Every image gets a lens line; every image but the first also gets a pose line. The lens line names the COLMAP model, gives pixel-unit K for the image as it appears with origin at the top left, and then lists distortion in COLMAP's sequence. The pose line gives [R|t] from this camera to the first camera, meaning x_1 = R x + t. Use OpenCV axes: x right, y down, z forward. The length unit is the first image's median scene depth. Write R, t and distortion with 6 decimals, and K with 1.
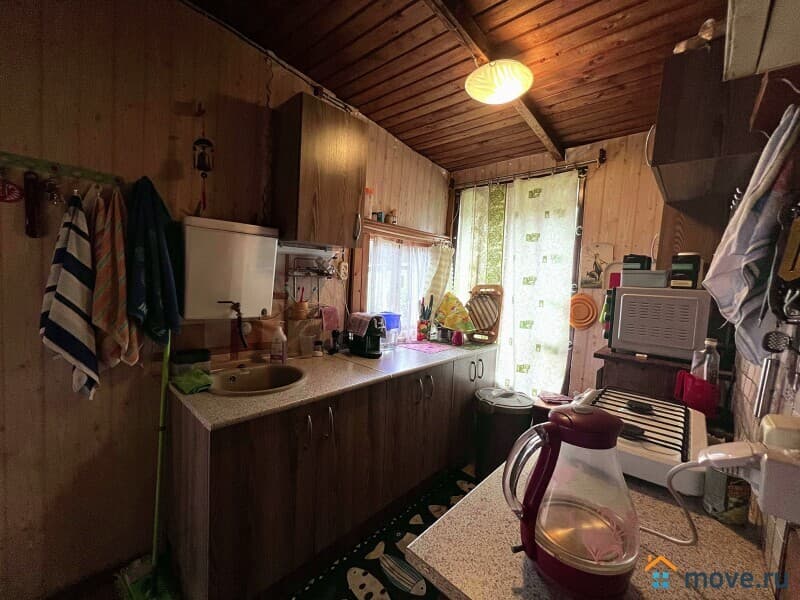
lens RADIAL K [[323.1, 0, 400.3], [0, 323.1, 298.2], [0, 0, 1]] dist [-0.001428, 0.000087]
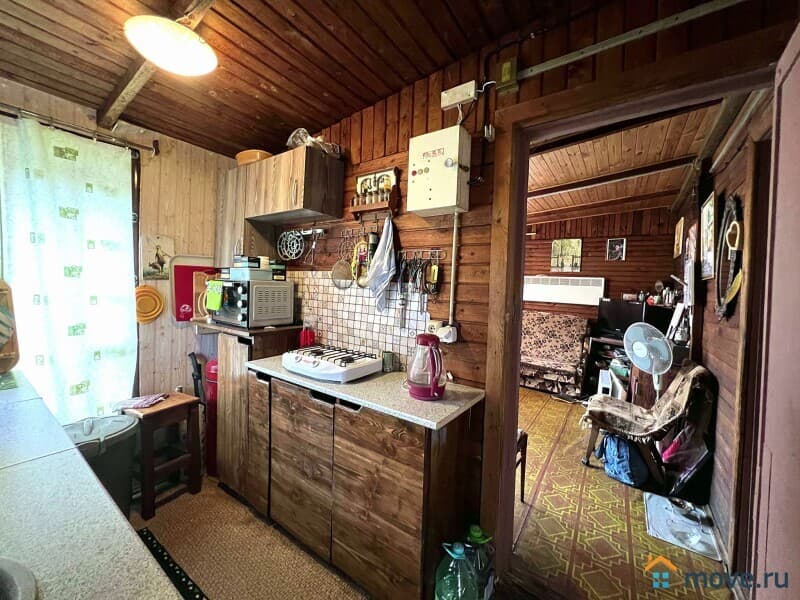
lens RADIAL K [[323.1, 0, 398.5], [0, 323.1, 297.5], [0, 0, 1]] dist [-0.001428, 0.000087]
pose [[-0.125408, -0.084514, 0.988499, -0.484338], [0.023745, 0.995824, 0.088153, -0.046090], [-0.991821, 0.034527, -0.122878, 0.381913]]
